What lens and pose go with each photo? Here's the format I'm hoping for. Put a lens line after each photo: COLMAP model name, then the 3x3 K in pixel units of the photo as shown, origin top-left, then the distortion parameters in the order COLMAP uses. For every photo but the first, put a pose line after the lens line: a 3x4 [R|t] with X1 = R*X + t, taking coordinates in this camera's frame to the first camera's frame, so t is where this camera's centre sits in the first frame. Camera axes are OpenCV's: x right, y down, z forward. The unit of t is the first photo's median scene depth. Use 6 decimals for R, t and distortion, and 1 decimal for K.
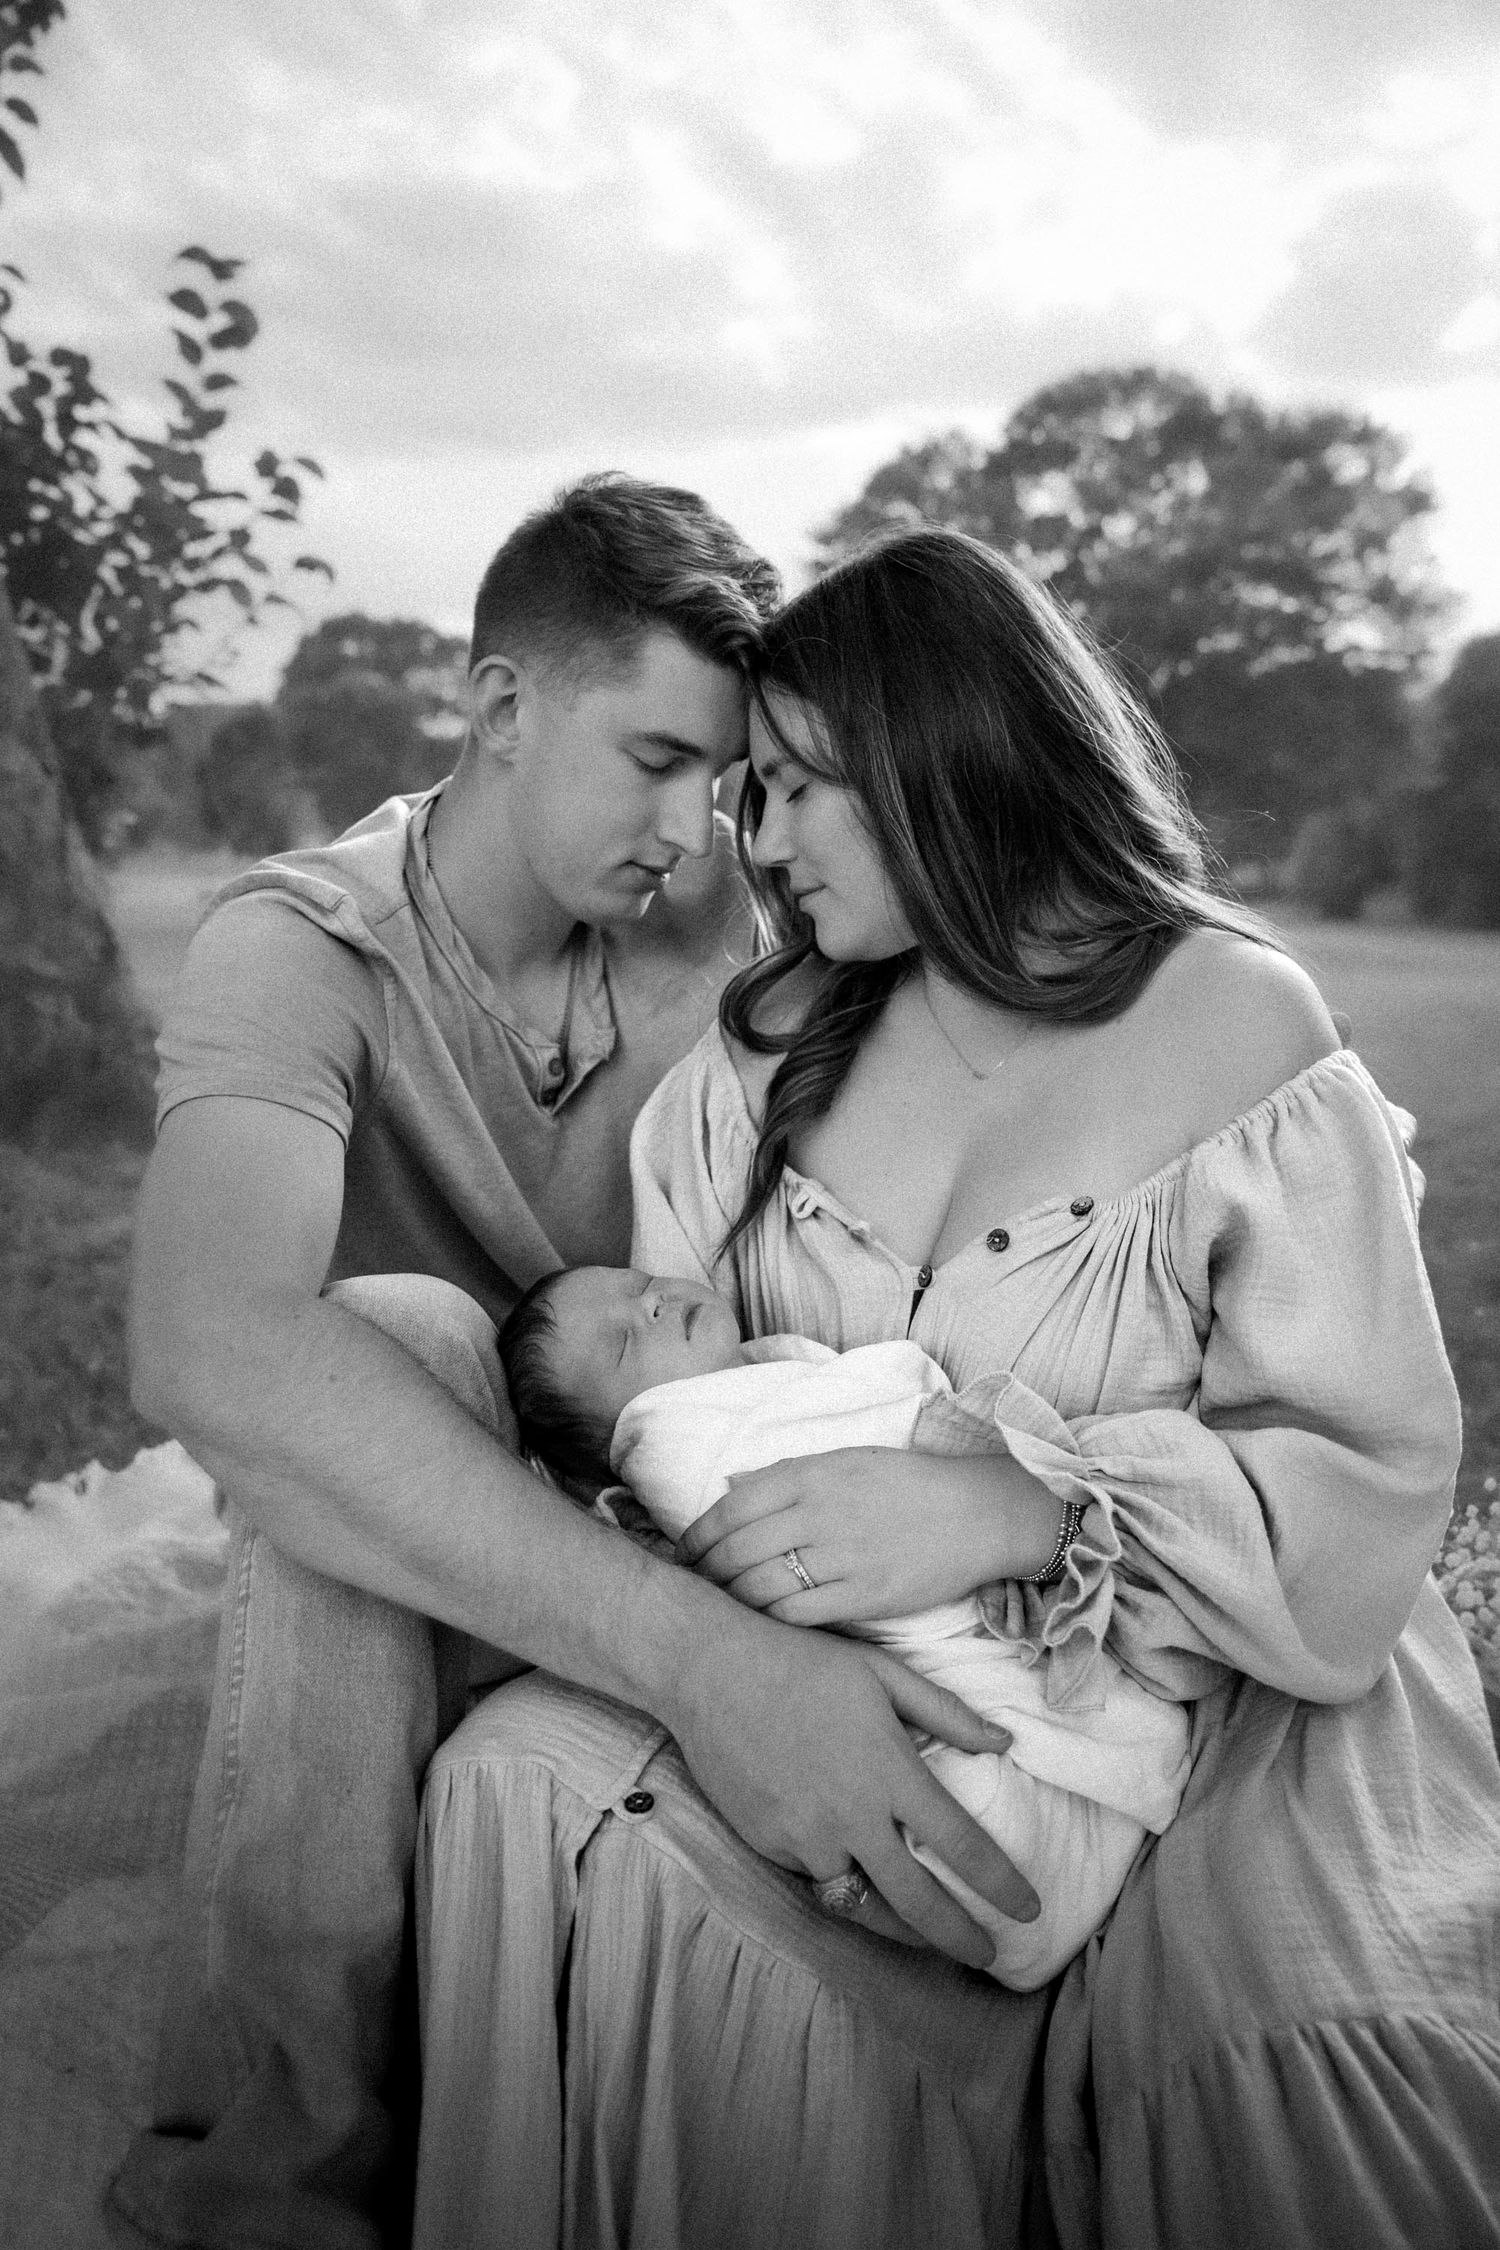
lens RADIAL K [[1690.3, 0, 750.0], [0, 1690.3, 1125.0], [0, 0, 1]] dist [-0.045455, 0.002137]
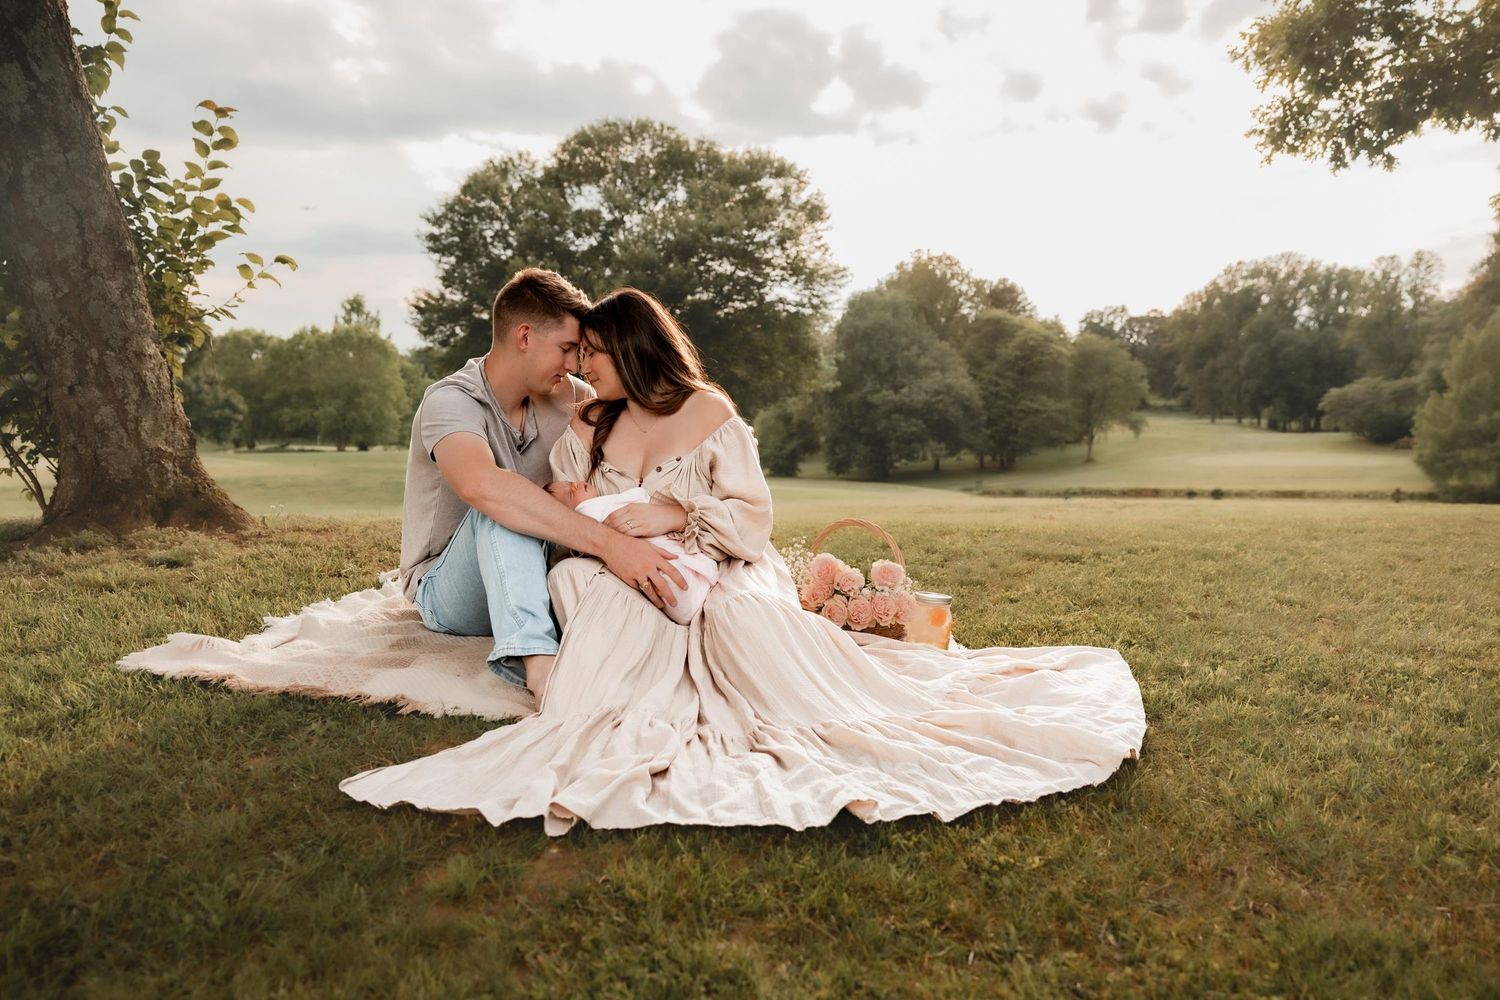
lens RADIAL K [[1238.0, 0, 752.4], [0, 1238.0, 526.0], [0, 0, 1]] dist [-0.008495, 0.007728]
pose [[0.952978, -0.027316, 0.301805, -0.029115], [0.054337, 0.995191, -0.081501, 0.024812], [-0.298128, 0.094068, 0.949880, -0.098651]]
